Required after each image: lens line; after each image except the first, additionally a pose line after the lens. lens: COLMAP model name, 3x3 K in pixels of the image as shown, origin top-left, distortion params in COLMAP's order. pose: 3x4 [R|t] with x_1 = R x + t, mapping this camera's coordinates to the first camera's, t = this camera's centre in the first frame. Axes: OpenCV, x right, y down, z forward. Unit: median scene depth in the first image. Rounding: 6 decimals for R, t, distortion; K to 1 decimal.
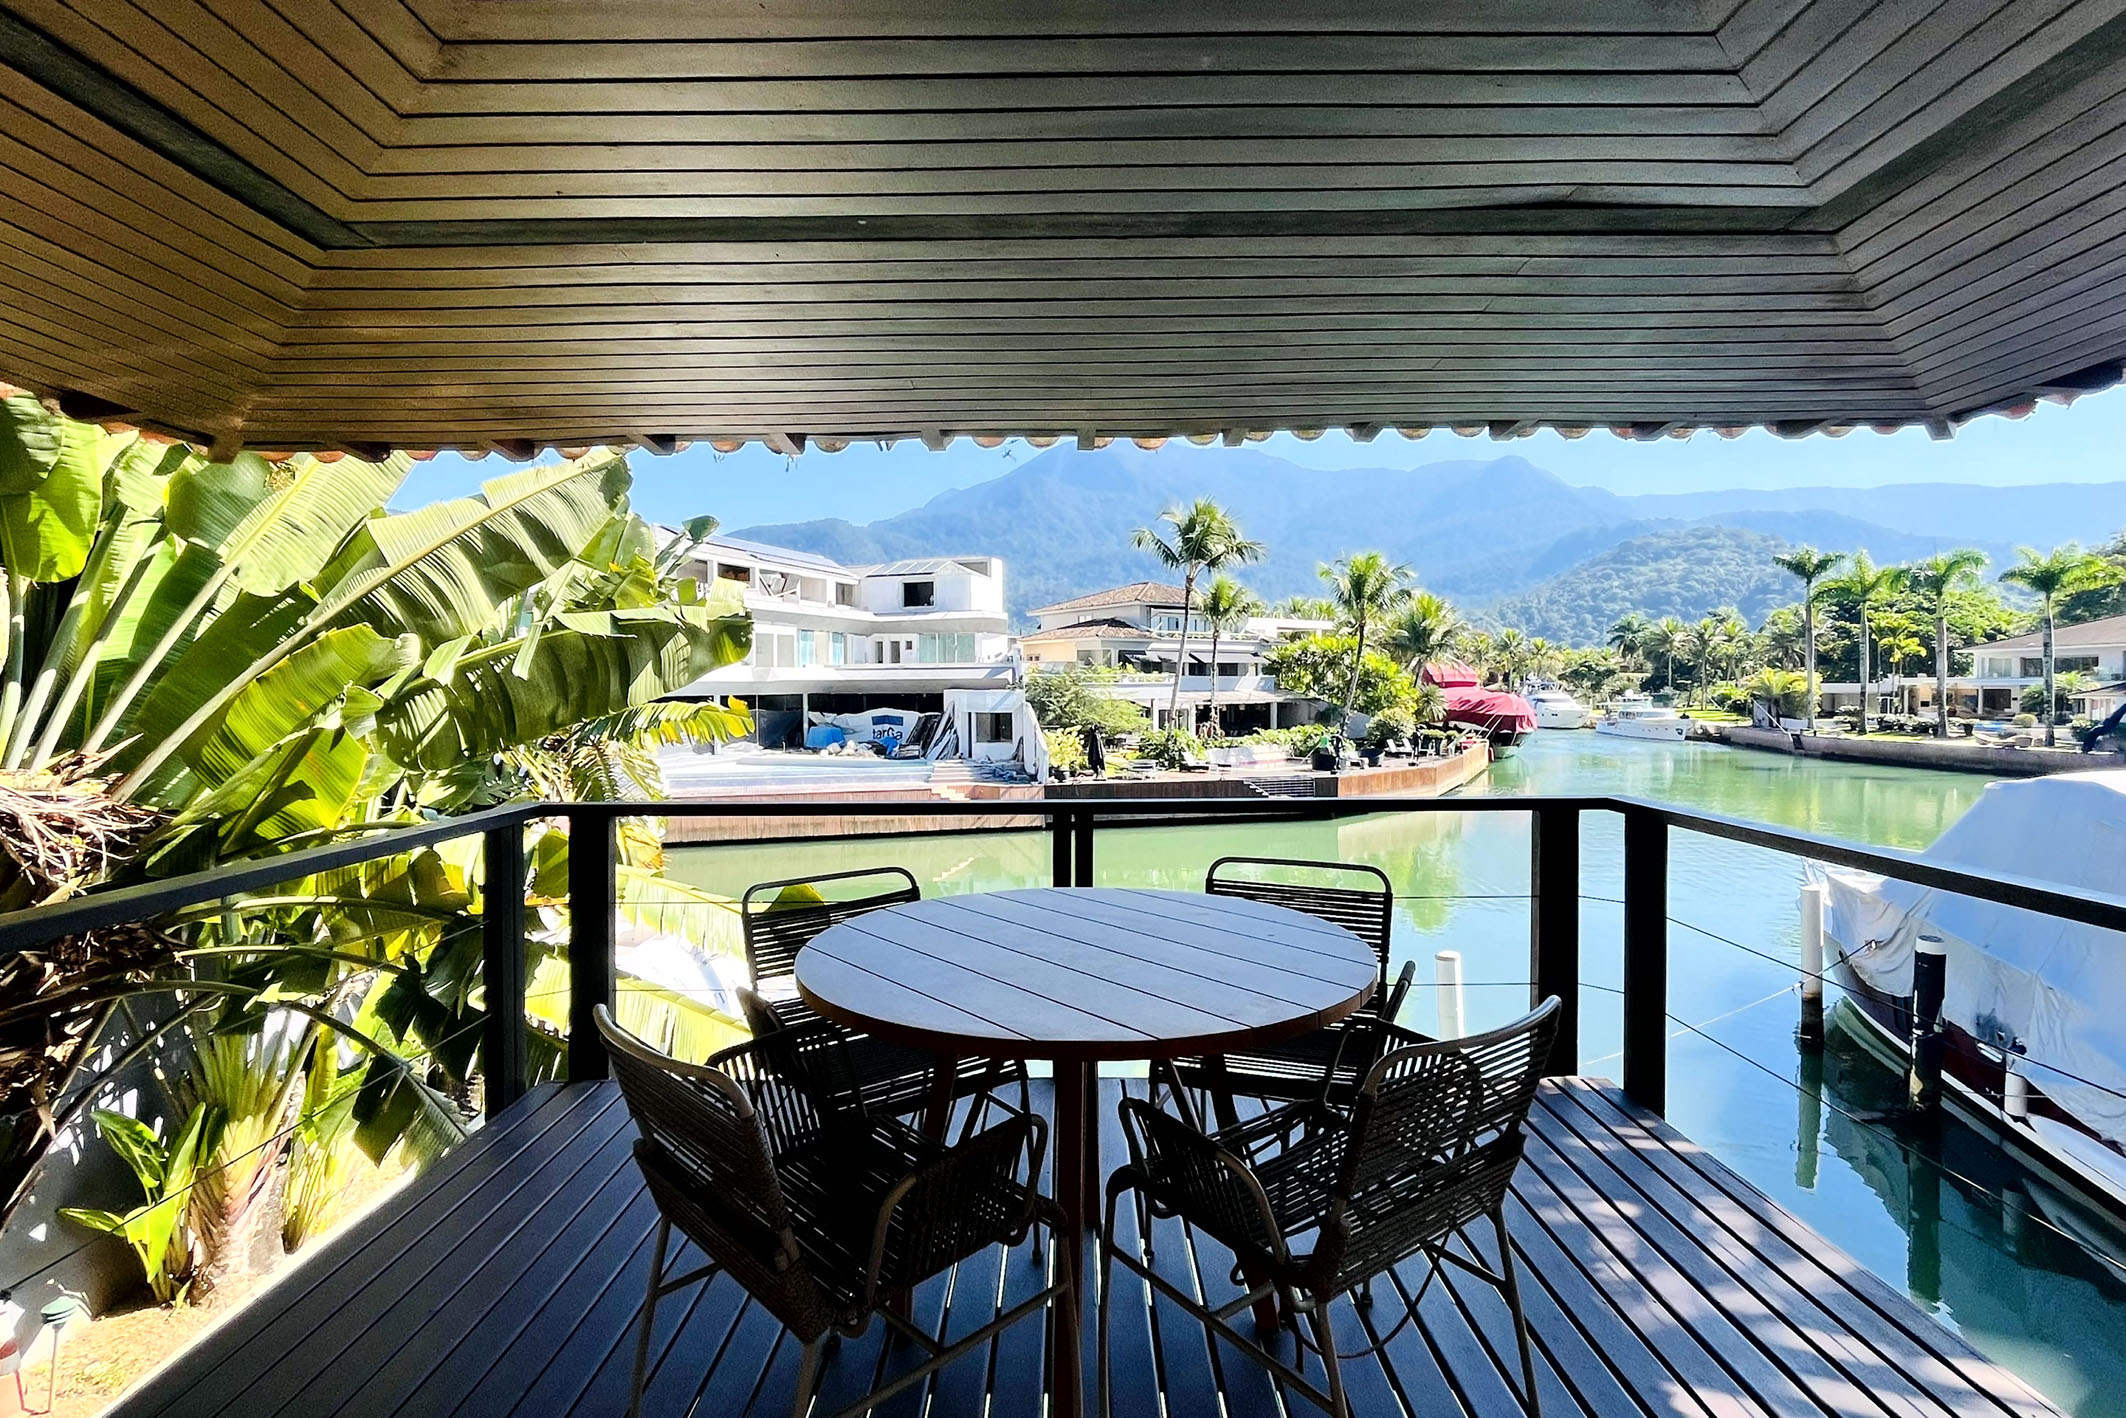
lens RADIAL K [[1022.0, 0, 1063.0], [0, 1022.0, 709.0], [0, 0, 1]] dist [-0.001709, -0.001066]
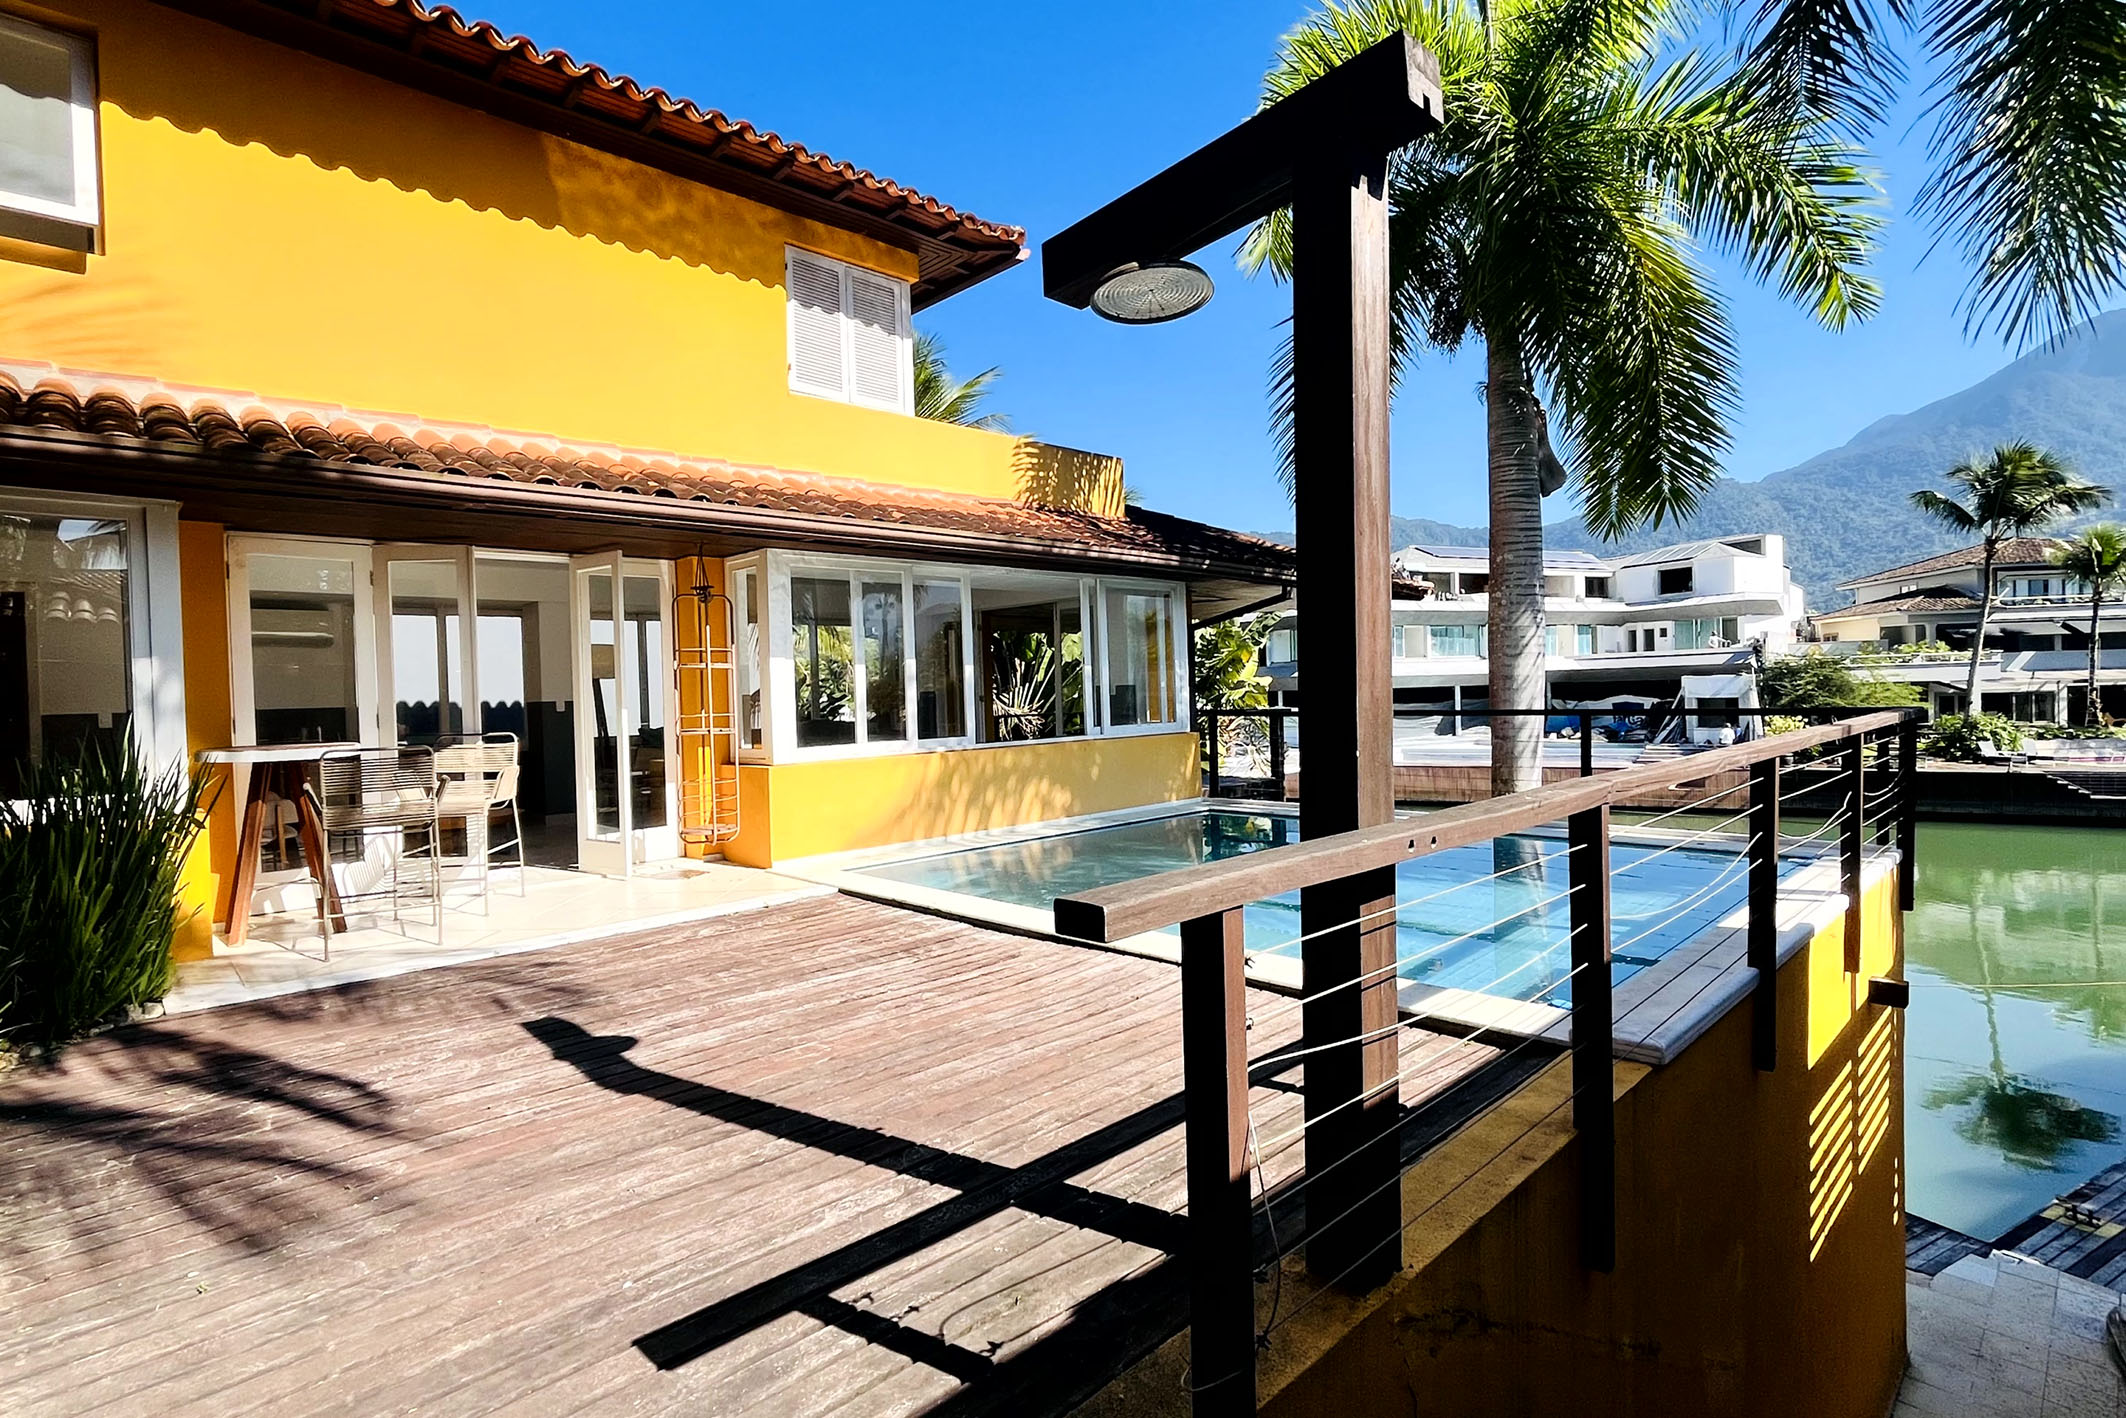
lens RADIAL K [[1022.0, 0, 1063.0], [0, 1022.0, 709.0], [0, 0, 1]] dist [-0.001709, -0.001066]
pose [[0.701768, -0.002613, -0.712401, 0.164196], [0.008551, 0.999952, 0.004755, 0.003629], [0.712355, -0.009429, 0.701756, -0.143503]]
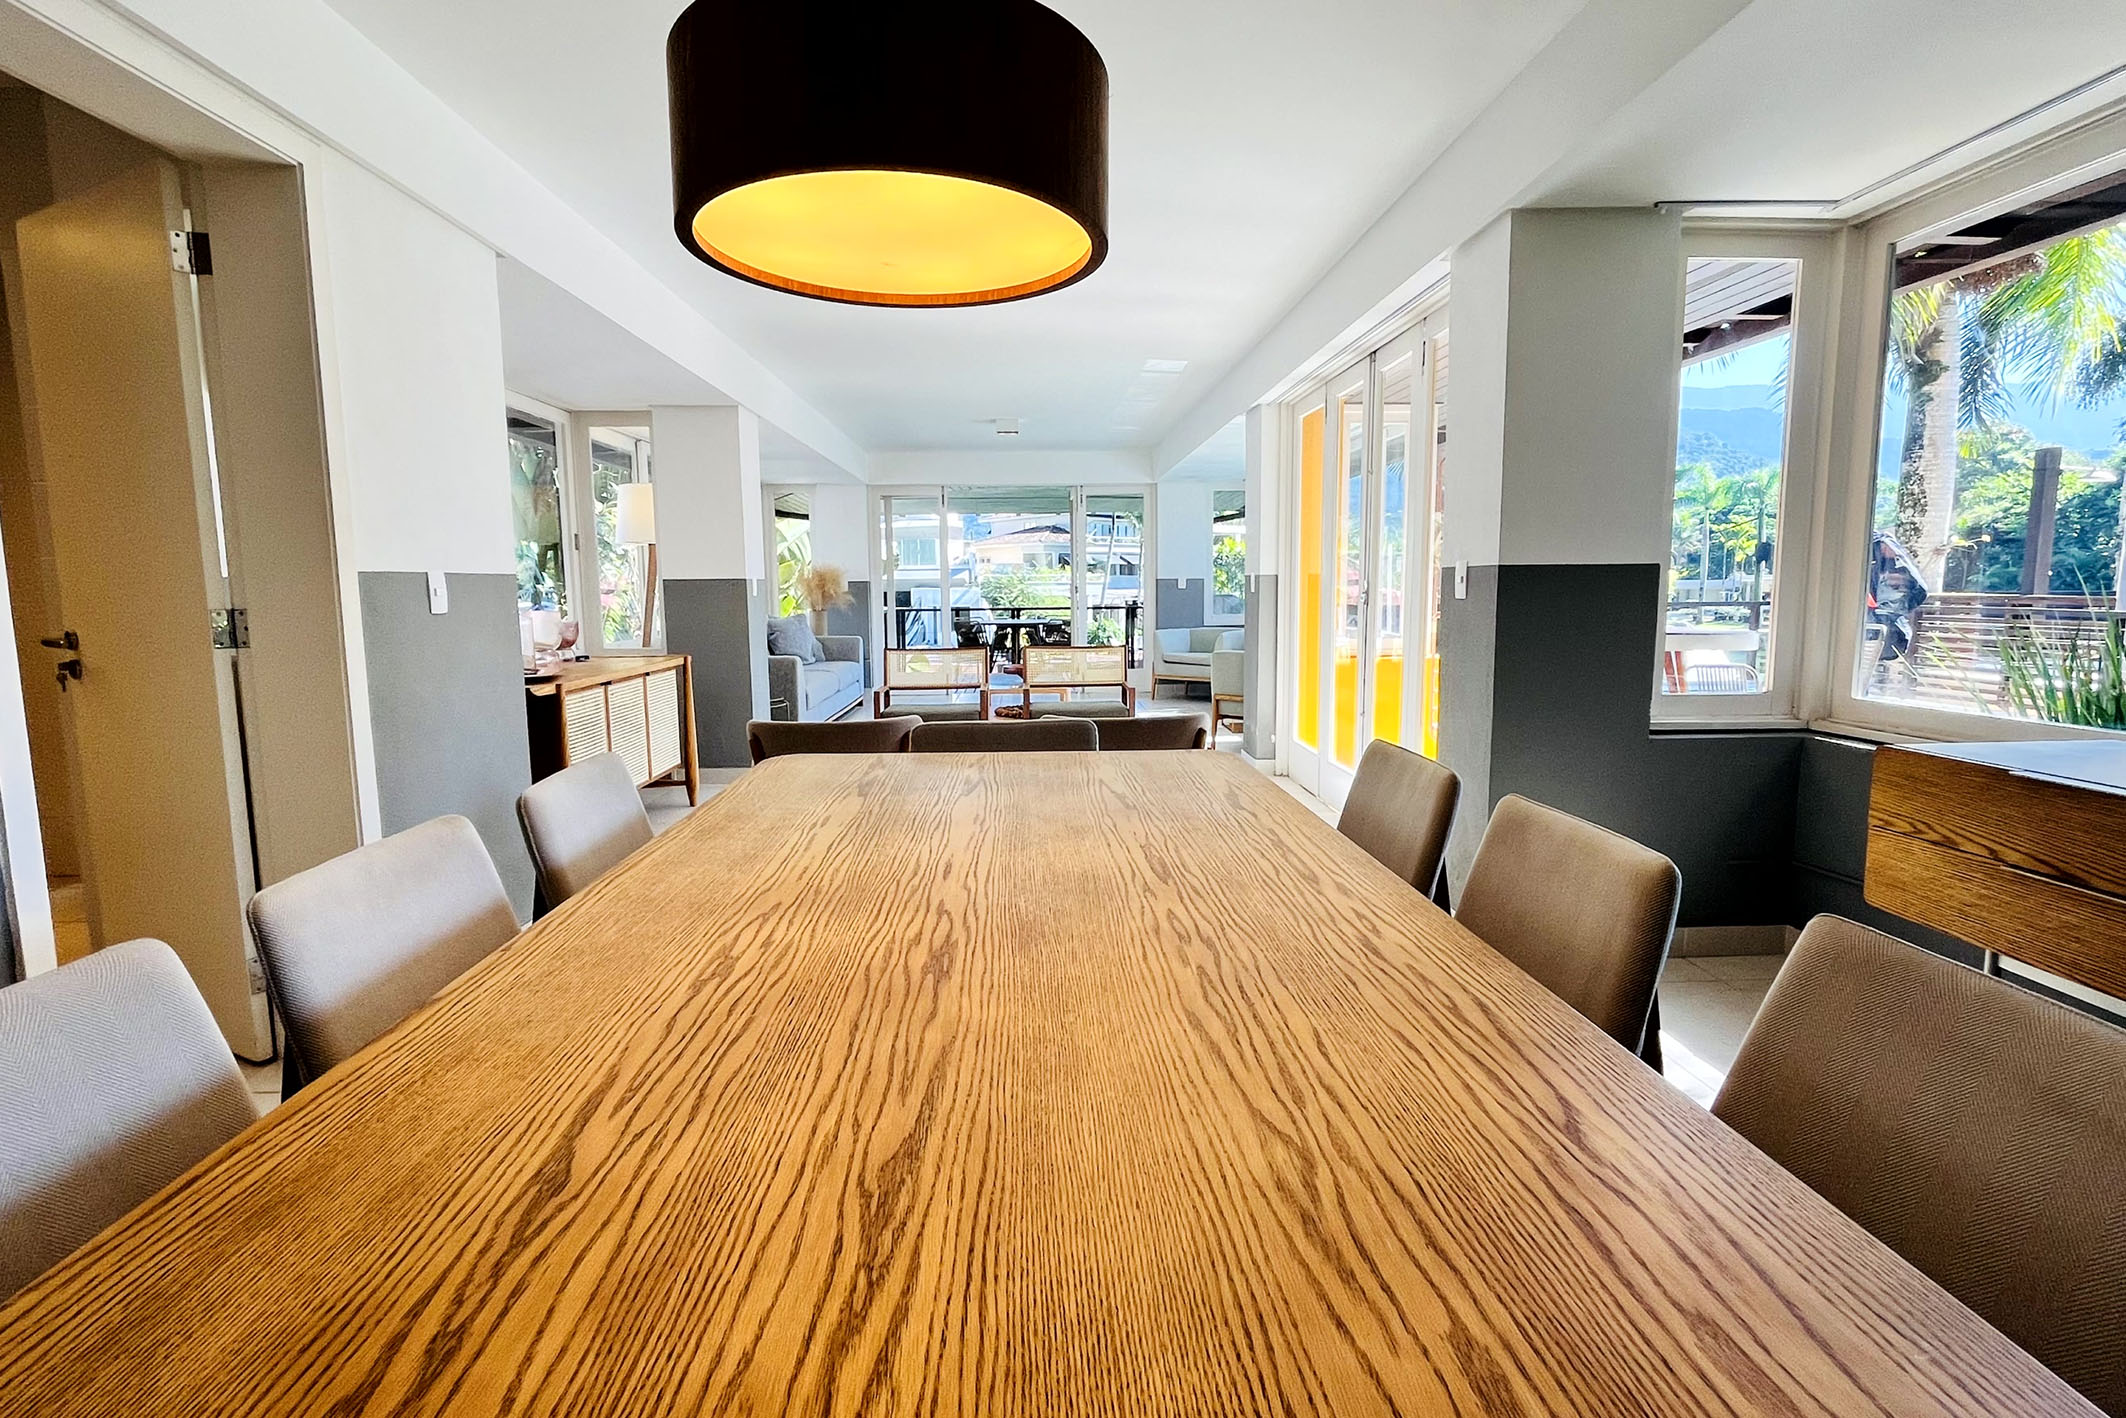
lens RADIAL K [[1022.0, 0, 1063.0], [0, 1022.0, 709.0], [0, 0, 1]] dist [-0.001709, -0.001066]
pose [[0.998714, -0.009384, 0.049813, -0.000530], [0.004481, 0.995211, 0.097644, 0.005688], [-0.050490, -0.097295, 0.993974, -0.192985]]
